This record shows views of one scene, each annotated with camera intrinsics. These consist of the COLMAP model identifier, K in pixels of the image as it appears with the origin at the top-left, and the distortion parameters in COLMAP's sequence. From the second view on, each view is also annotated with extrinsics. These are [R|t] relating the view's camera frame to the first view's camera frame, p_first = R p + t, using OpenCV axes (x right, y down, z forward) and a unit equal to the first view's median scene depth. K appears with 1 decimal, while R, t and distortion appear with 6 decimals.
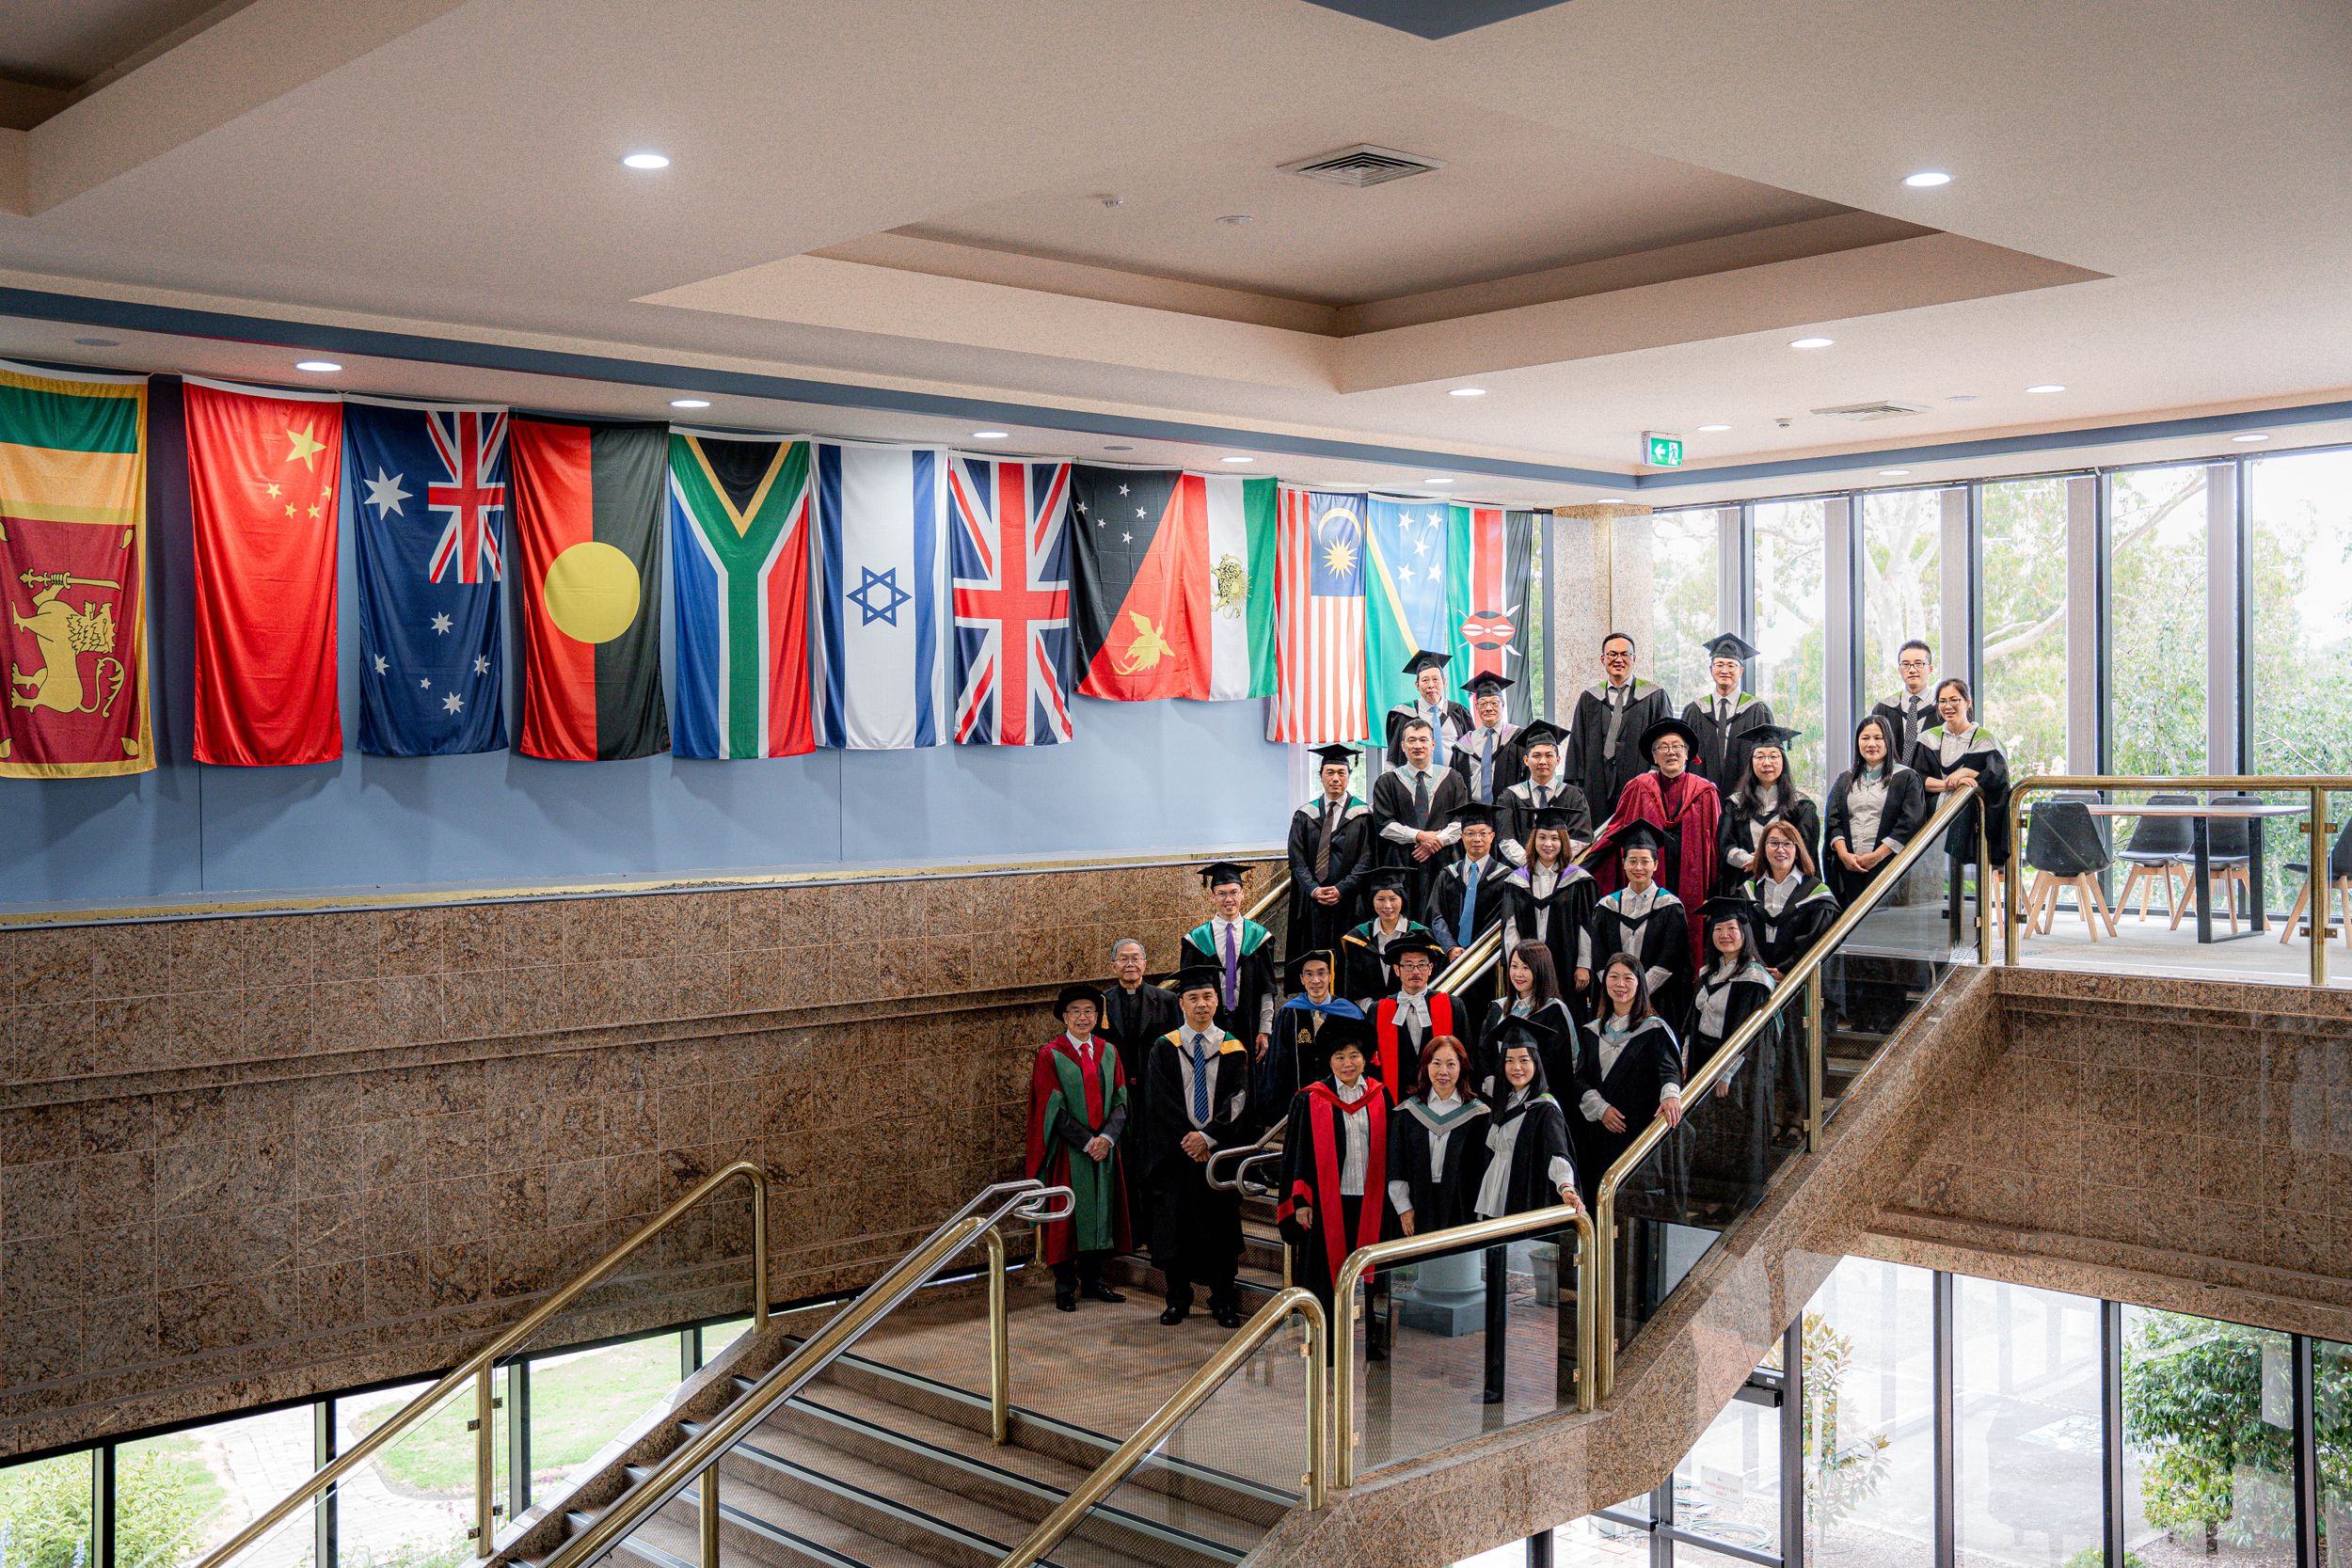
lens RADIAL K [[2471.0, 0, 1173.2], [0, 2471.0, 771.6], [0, 0, 1]] dist [-0.001880, 0.000000]
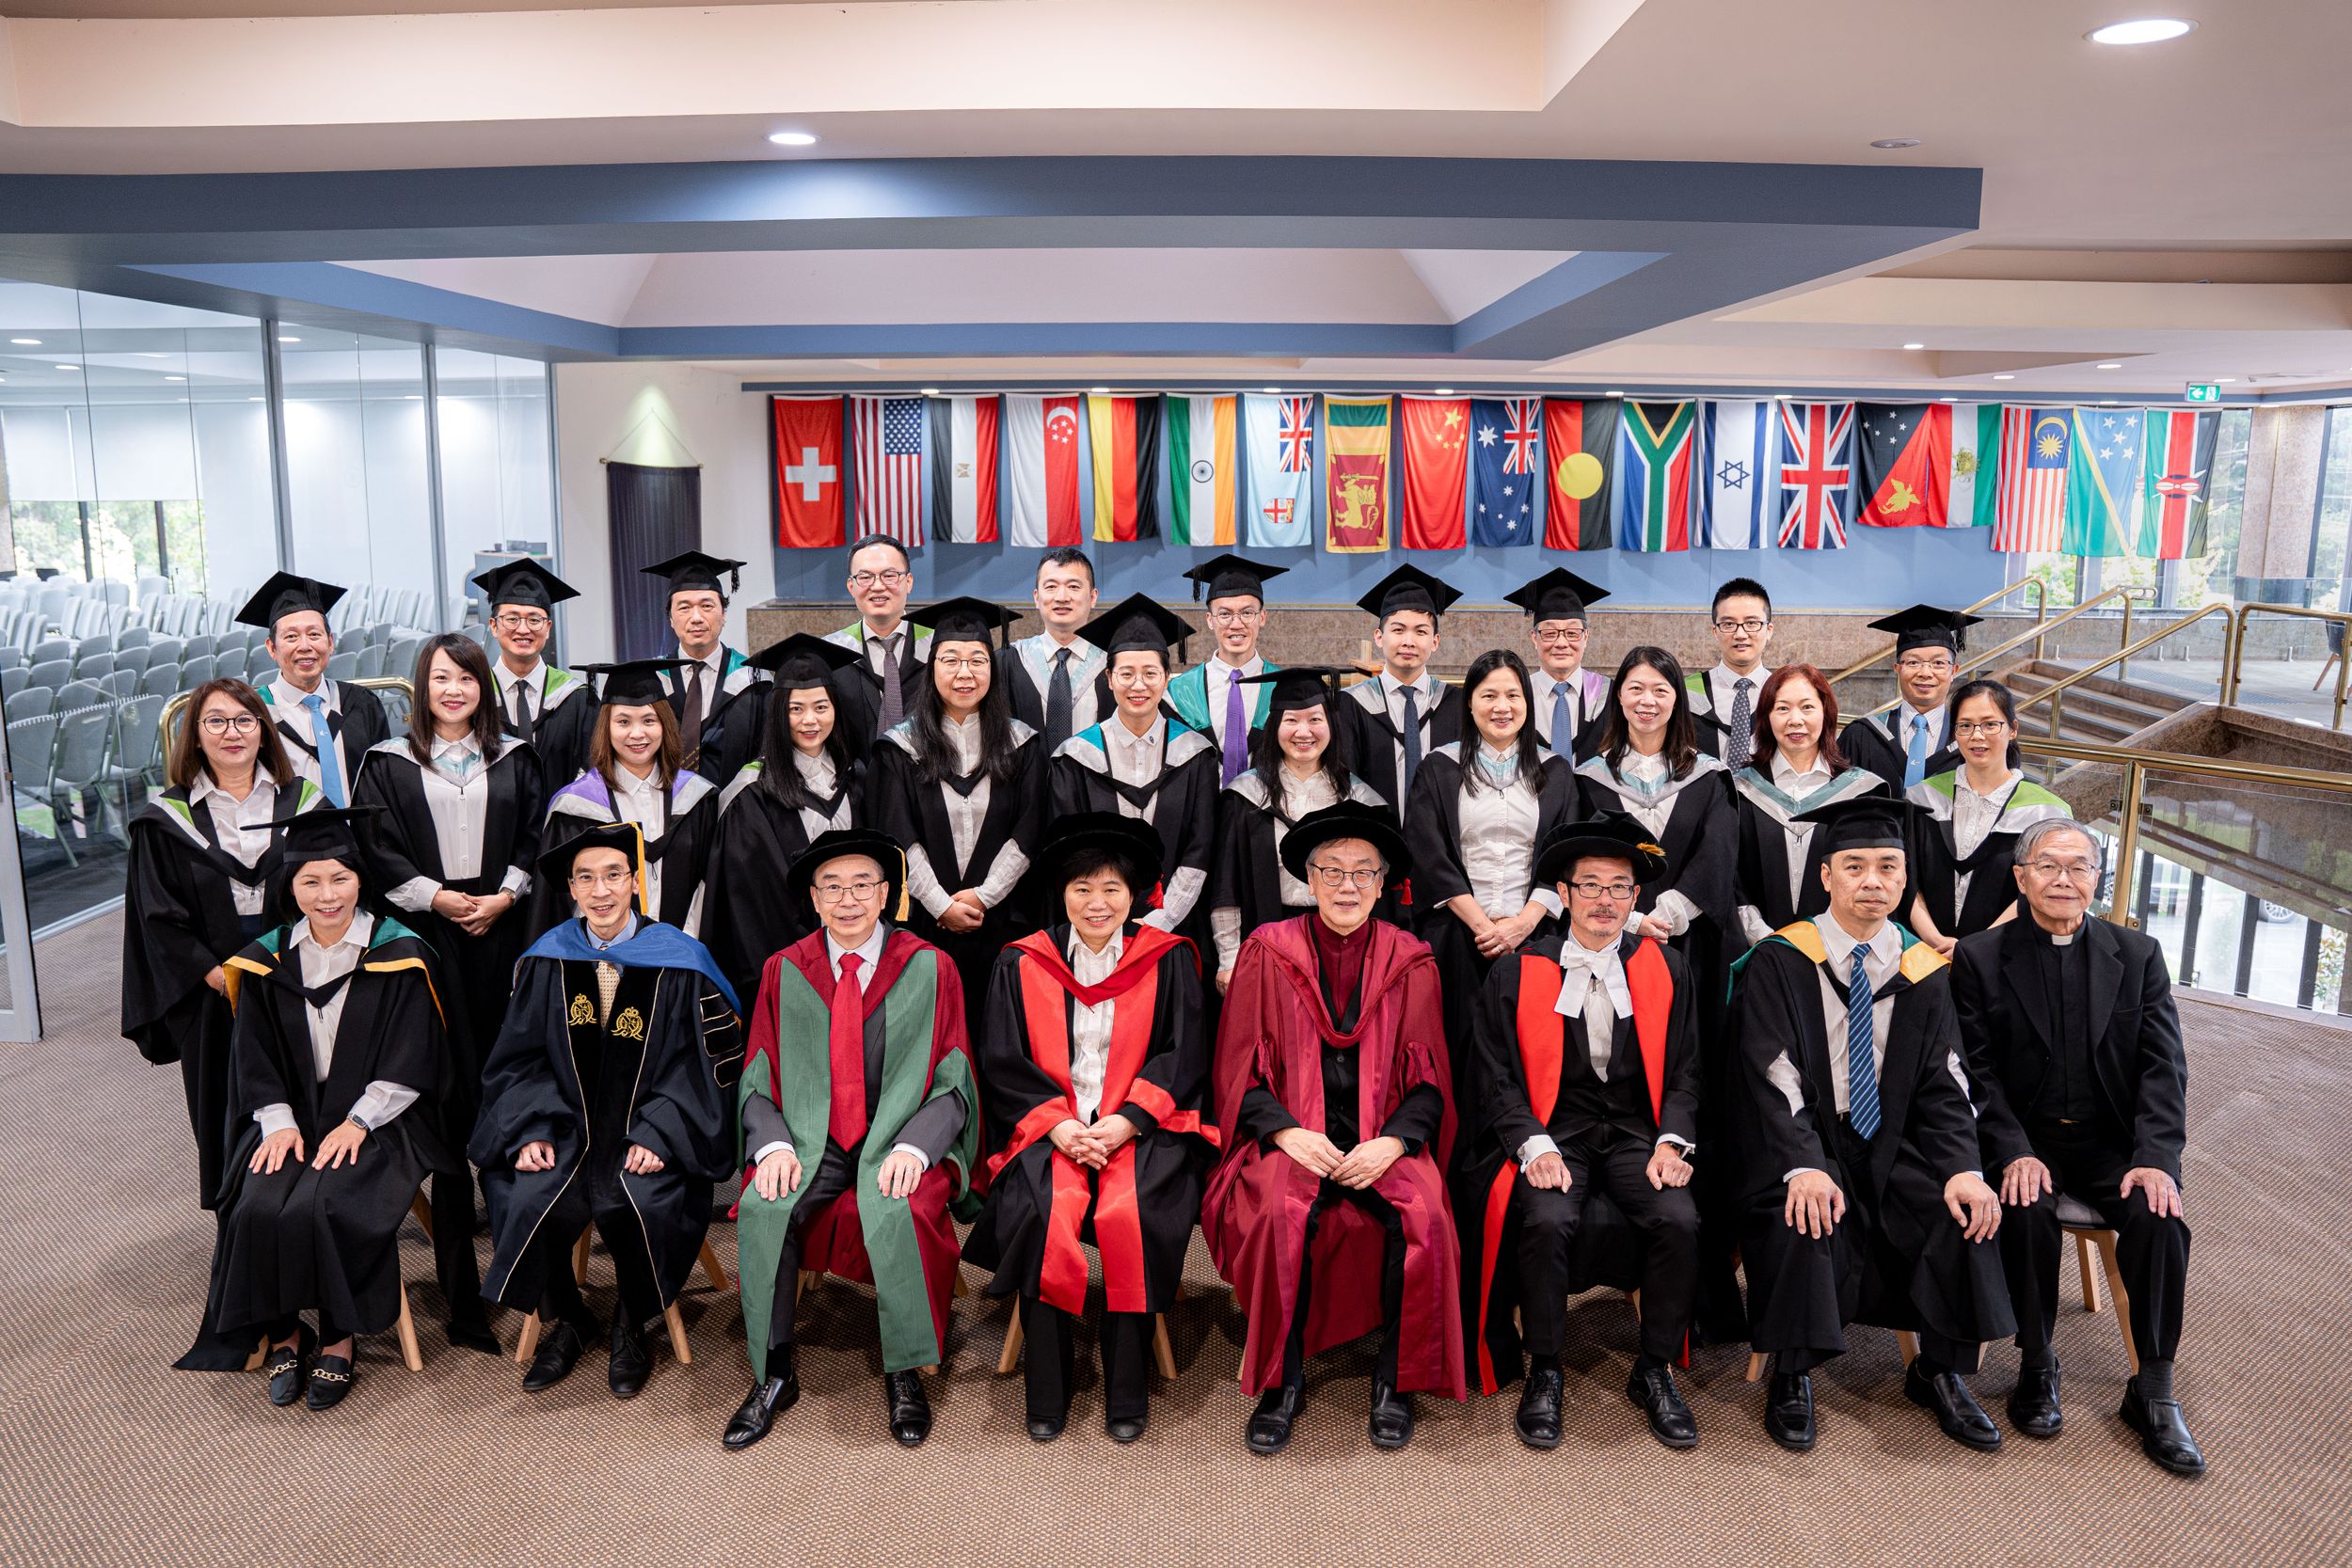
lens RADIAL K [[1823.7, 0, 1172.6], [0, 1823.7, 781.7], [0, 0, 1]] dist [-0.039963, 0.006211]
pose [[0.708233, 0.134661, -0.693017, 0.657896], [-0.020940, 0.985215, 0.170039, -0.068667], [0.705668, -0.105915, 0.700582, -0.434702]]
